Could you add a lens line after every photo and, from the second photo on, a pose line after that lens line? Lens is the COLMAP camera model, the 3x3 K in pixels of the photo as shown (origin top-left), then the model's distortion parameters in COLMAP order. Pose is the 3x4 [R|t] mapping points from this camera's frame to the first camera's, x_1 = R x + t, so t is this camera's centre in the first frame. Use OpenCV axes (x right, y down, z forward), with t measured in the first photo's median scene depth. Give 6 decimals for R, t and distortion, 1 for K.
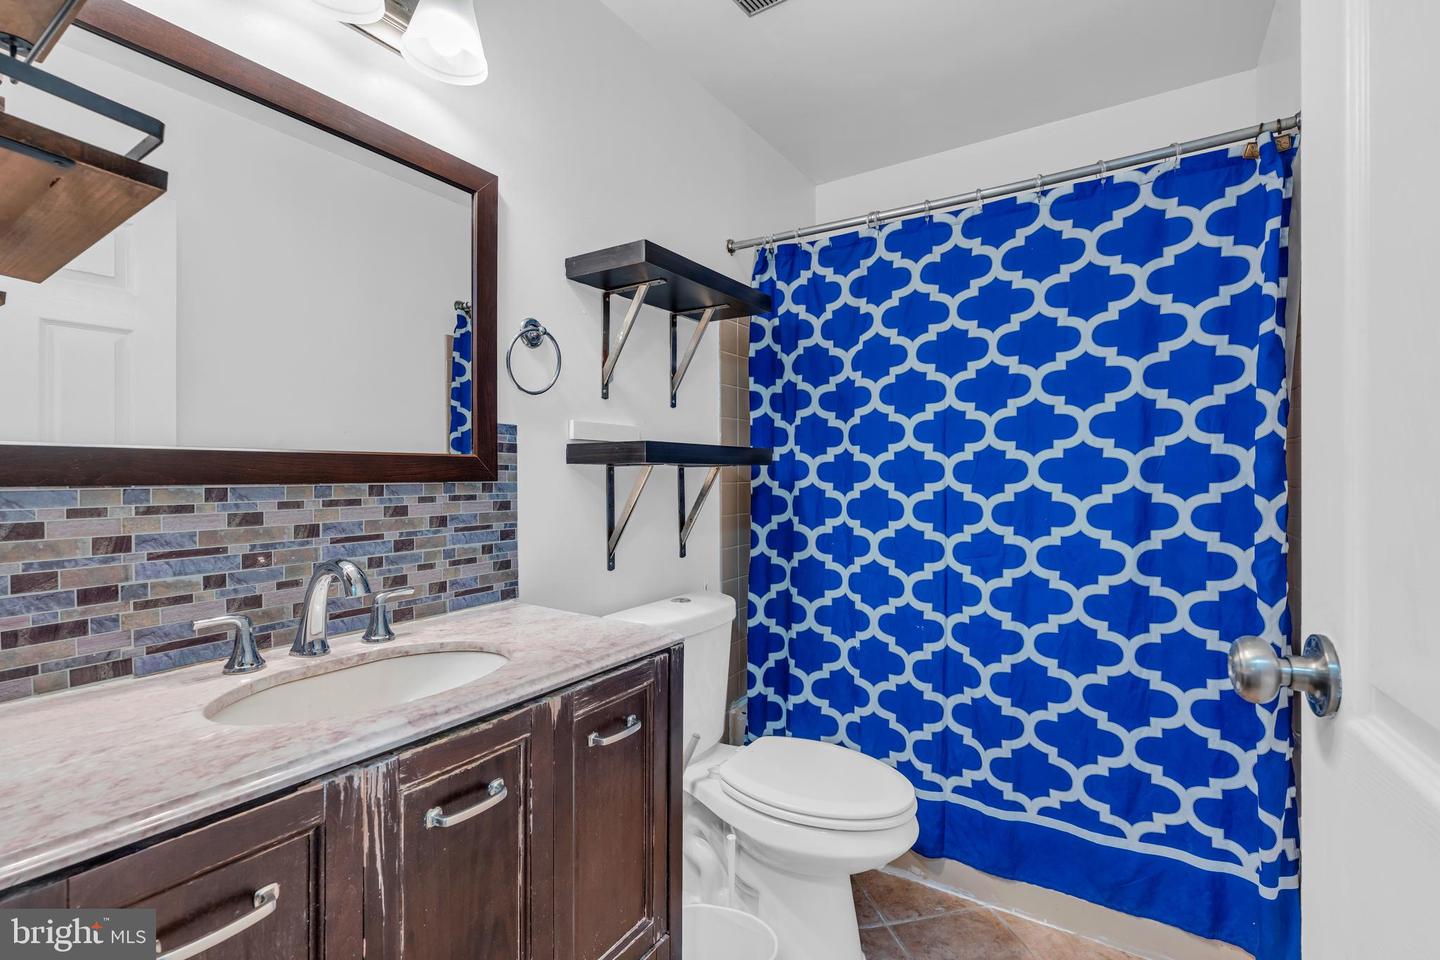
lens RADIAL K [[650.5, 0, 713.9], [0, 650.5, 468.2], [0, 0, 1]] dist [-0.003123, 0.004455]
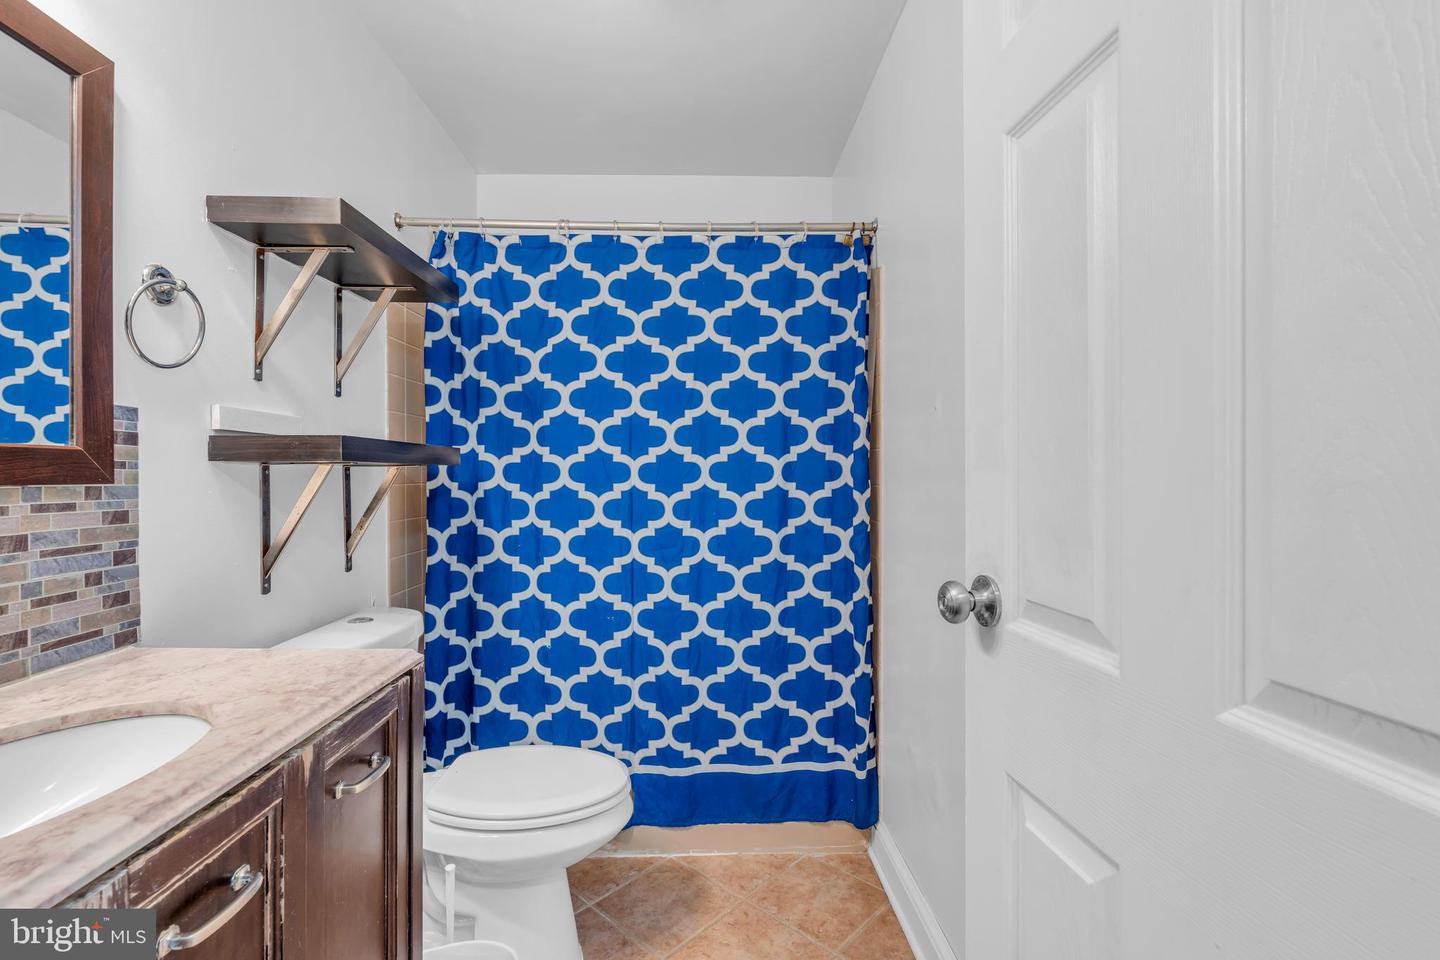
lens RADIAL K [[650.5, 0, 713.9], [0, 650.5, 468.2], [0, 0, 1]] dist [-0.003123, 0.004455]
pose [[0.826270, 0.007234, 0.563228, -0.155938], [-0.005930, 0.999974, -0.004145, 0.001307], [-0.563243, 0.000085, 0.826291, 0.020507]]
